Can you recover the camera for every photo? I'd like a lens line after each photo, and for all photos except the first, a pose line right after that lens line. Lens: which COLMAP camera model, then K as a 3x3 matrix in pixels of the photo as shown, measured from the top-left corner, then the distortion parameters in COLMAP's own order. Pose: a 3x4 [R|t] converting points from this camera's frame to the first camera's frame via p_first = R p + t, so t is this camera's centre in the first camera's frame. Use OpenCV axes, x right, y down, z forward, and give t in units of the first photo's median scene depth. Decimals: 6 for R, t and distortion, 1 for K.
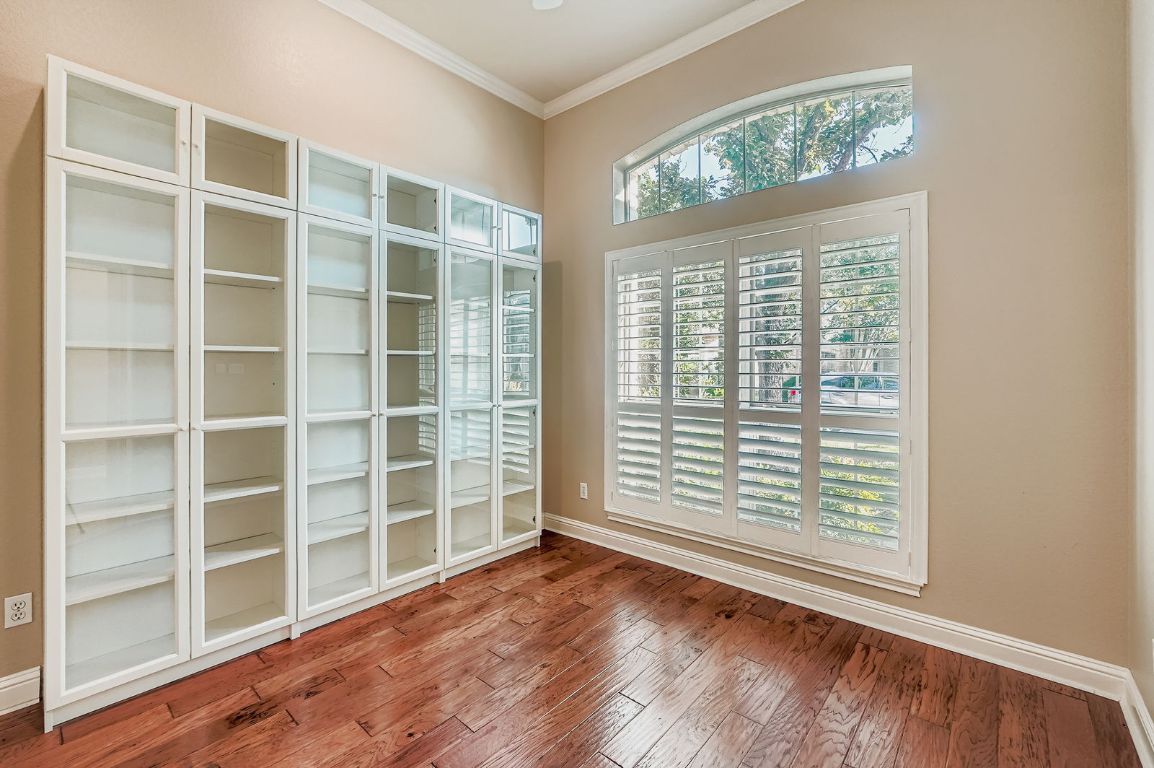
lens RADIAL K [[487.9, 0, 600.2], [0, 487.9, 359.5], [0, 0, 1]] dist [-0.008367, 0.000189]
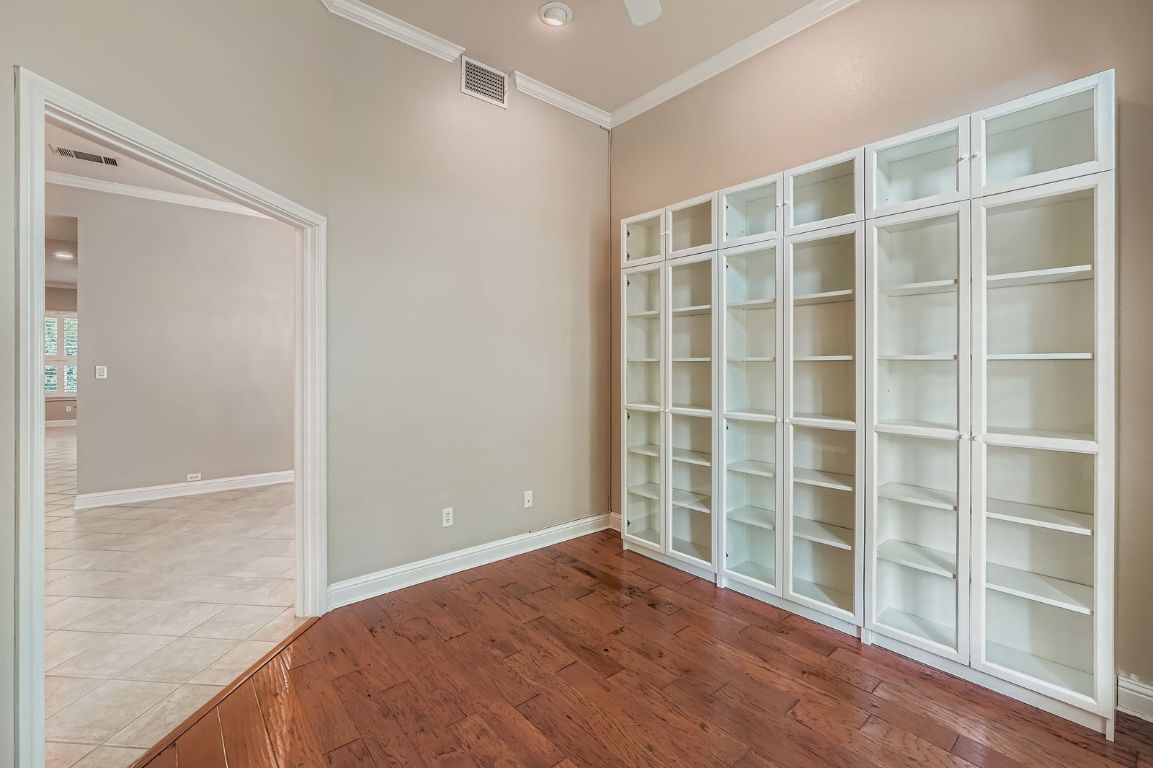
lens RADIAL K [[487.5, 0, 572.7], [0, 487.5, 371.9], [0, 0, 1]] dist [-0.008367, 0.000189]
pose [[-0.167233, 0.001021, -0.985917, 0.594400], [0.000566, 0.999999, 0.000940, 0.010198], [0.985917, -0.000401, -0.167233, 0.724088]]
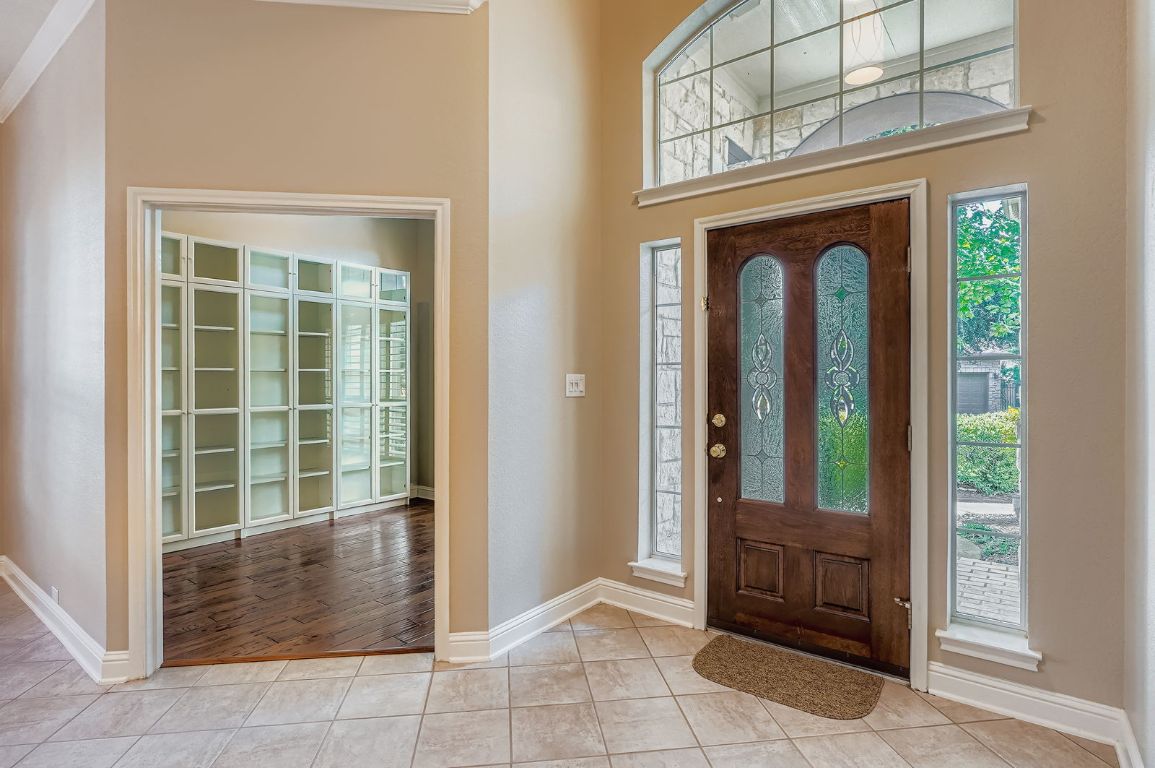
lens RADIAL K [[572.3, 0, 573.2], [0, 572.3, 373.7], [0, 0, 1]] dist [0.010816, 0.000230]
pose [[0.999798, -0.003220, 0.019854, 0.429821], [0.003148, 0.999988, 0.003630, -0.007216], [-0.019866, -0.003567, 0.999796, -0.909928]]
